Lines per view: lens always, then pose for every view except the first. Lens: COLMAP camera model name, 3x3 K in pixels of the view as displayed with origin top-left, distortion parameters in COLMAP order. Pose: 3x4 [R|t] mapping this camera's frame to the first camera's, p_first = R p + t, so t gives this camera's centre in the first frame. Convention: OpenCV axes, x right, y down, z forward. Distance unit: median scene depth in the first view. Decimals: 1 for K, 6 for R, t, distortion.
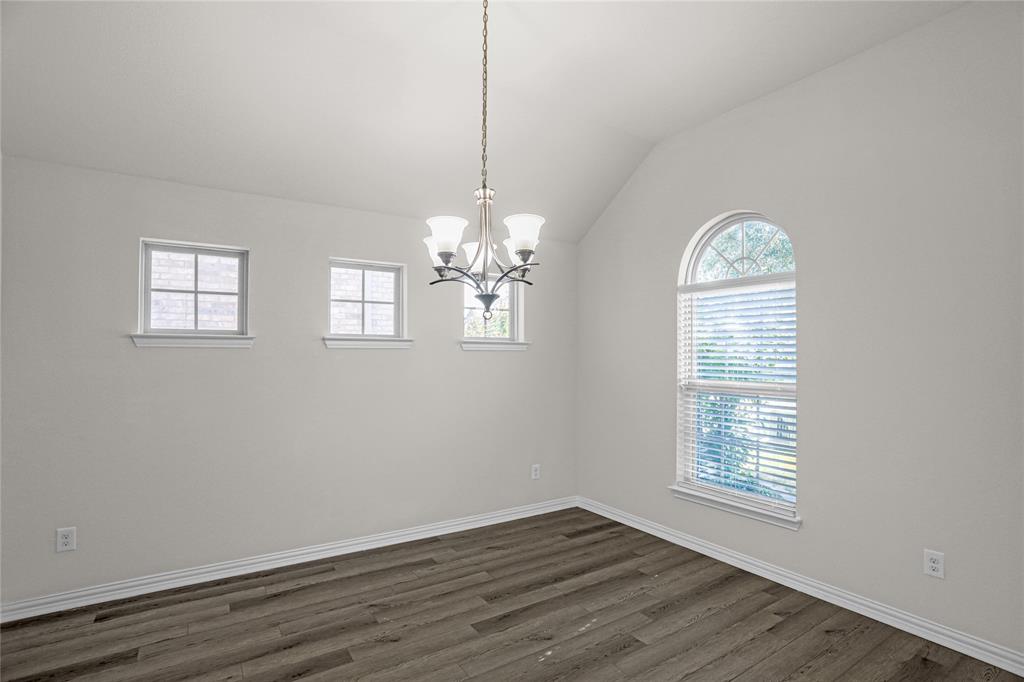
lens RADIAL K [[509.3, 0, 512.0], [0, 509.3, 341.0], [0, 0, 1]] dist [-0.028747, 0.000472]
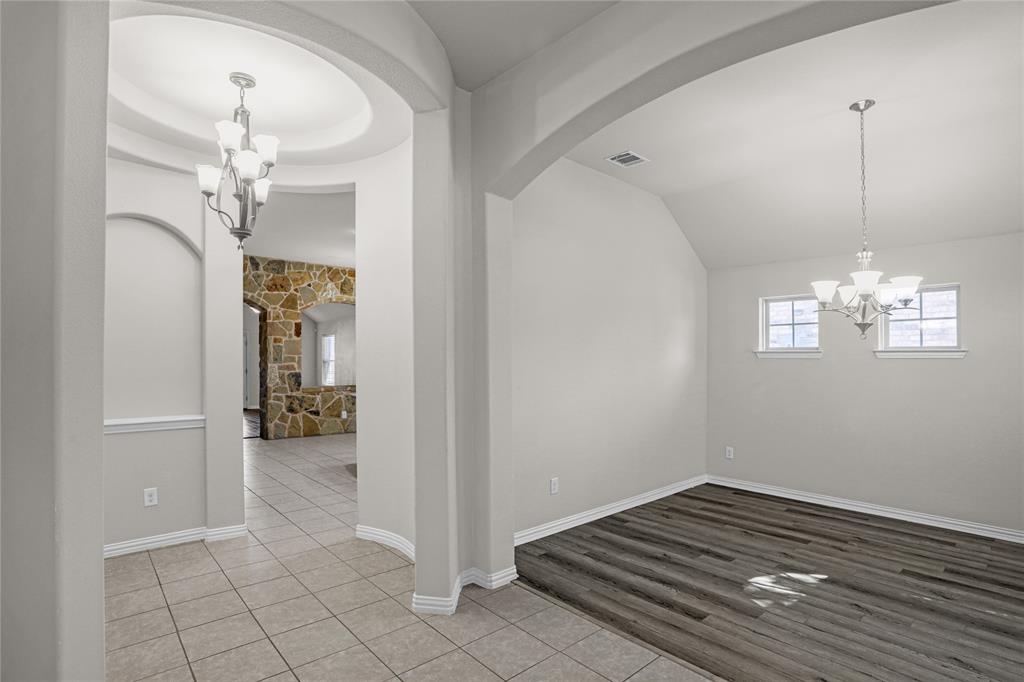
lens RADIAL K [[504.5, 0, 515.0], [0, 504.5, 358.1], [0, 0, 1]] dist [-0.071472, 0.032055]
pose [[0.152134, -0.005657, -0.988344, 0.875418], [0.008100, 0.999957, -0.004476, 0.014497], [0.988327, -0.007324, 0.152173, -0.153634]]
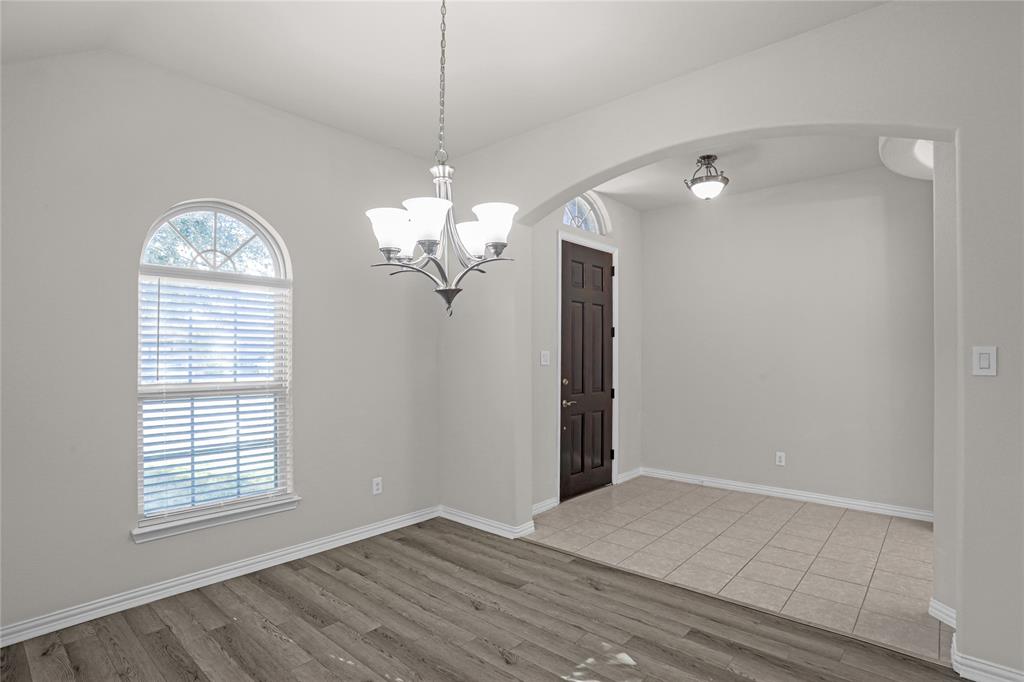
lens RADIAL K [[518.2, 0, 512.0], [0, 518.2, 341.0], [0, 0, 1]] dist [-0.003674, -0.000584]
pose [[-0.267662, 0.025316, 0.963180, -0.705406], [-0.023906, 0.999173, -0.032905, 0.023619], [-0.963216, -0.031833, -0.266835, 0.839587]]
